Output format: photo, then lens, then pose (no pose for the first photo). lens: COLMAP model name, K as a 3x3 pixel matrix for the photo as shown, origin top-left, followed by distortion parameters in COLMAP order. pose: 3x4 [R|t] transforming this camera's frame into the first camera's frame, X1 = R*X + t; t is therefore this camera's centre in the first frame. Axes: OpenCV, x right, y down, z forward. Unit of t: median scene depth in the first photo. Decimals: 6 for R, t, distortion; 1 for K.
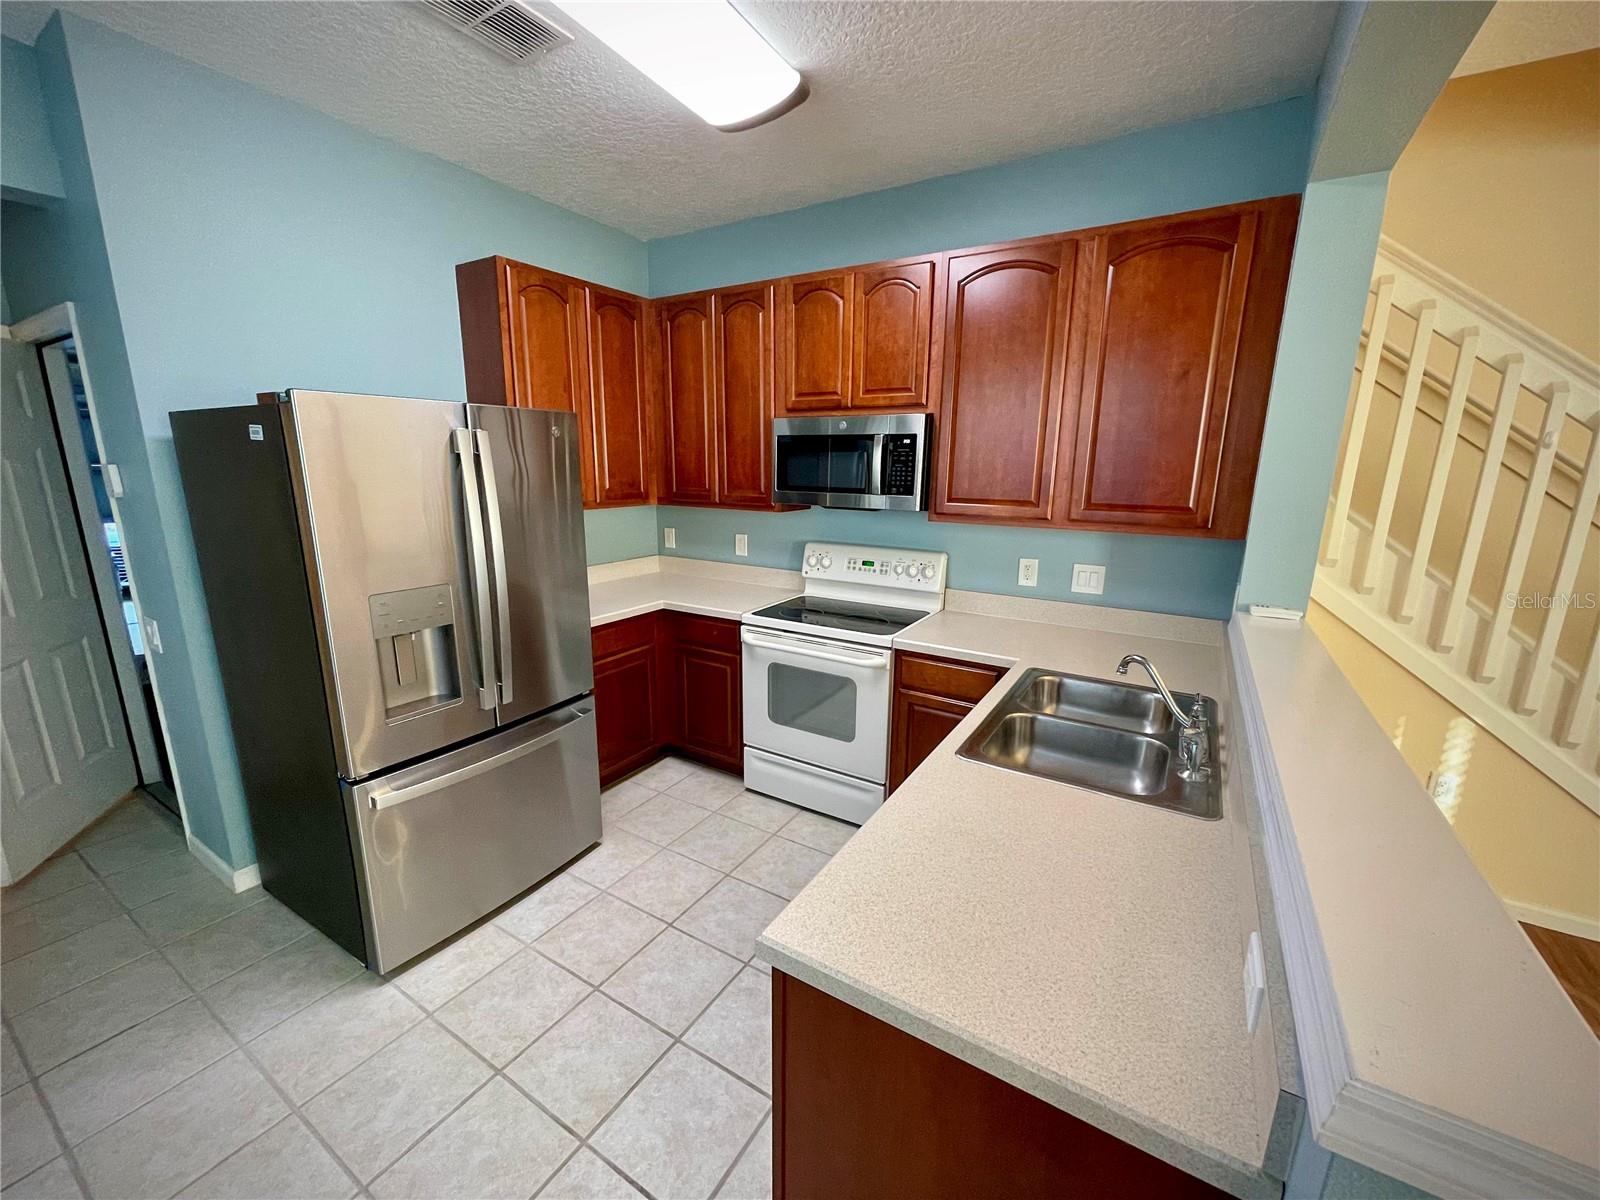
lens RADIAL K [[642.8, 0, 785.1], [0, 642.8, 603.5], [0, 0, 1]] dist [0.000276, 0.001066]
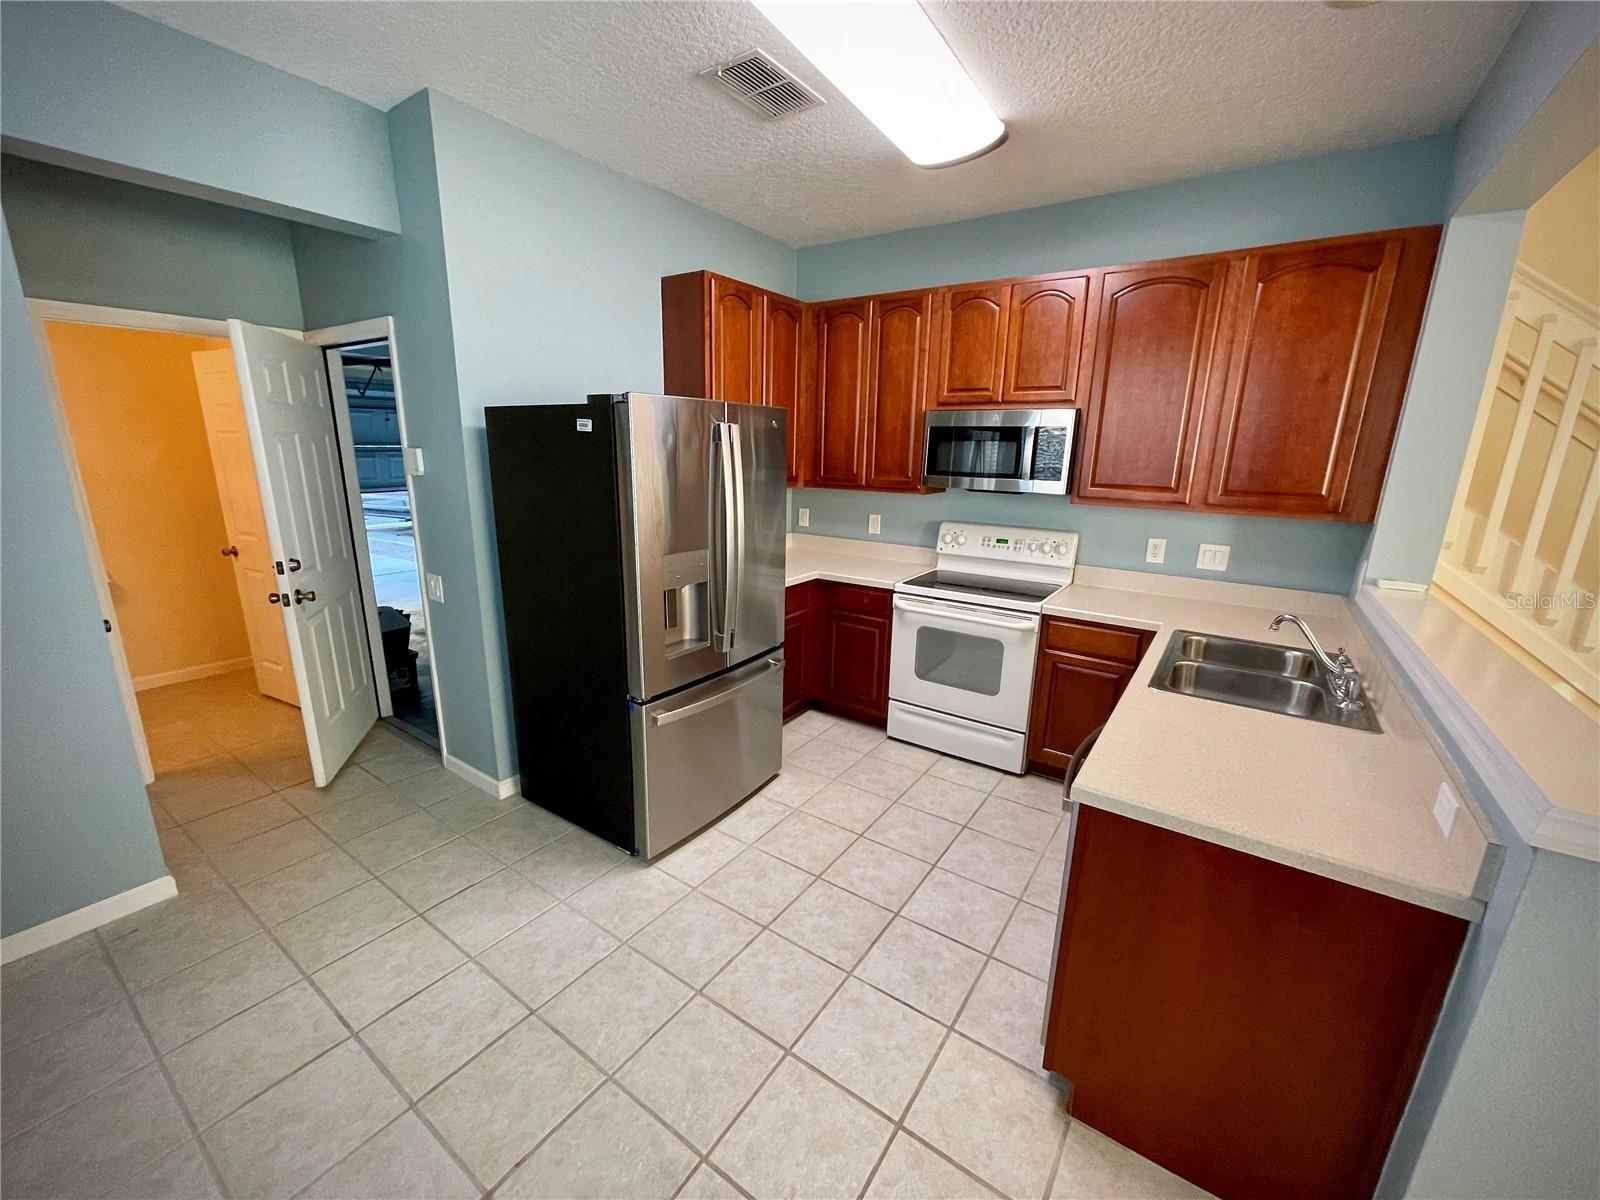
lens RADIAL K [[642.8, 0, 789.2], [0, 642.8, 602.8], [0, 0, 1]] dist [0.000276, 0.001066]
pose [[0.998712, 0.021417, -0.045992, -0.259911], [-0.020375, 0.999528, 0.023012, 0.036424], [0.046463, -0.022046, 0.998677, -0.195442]]
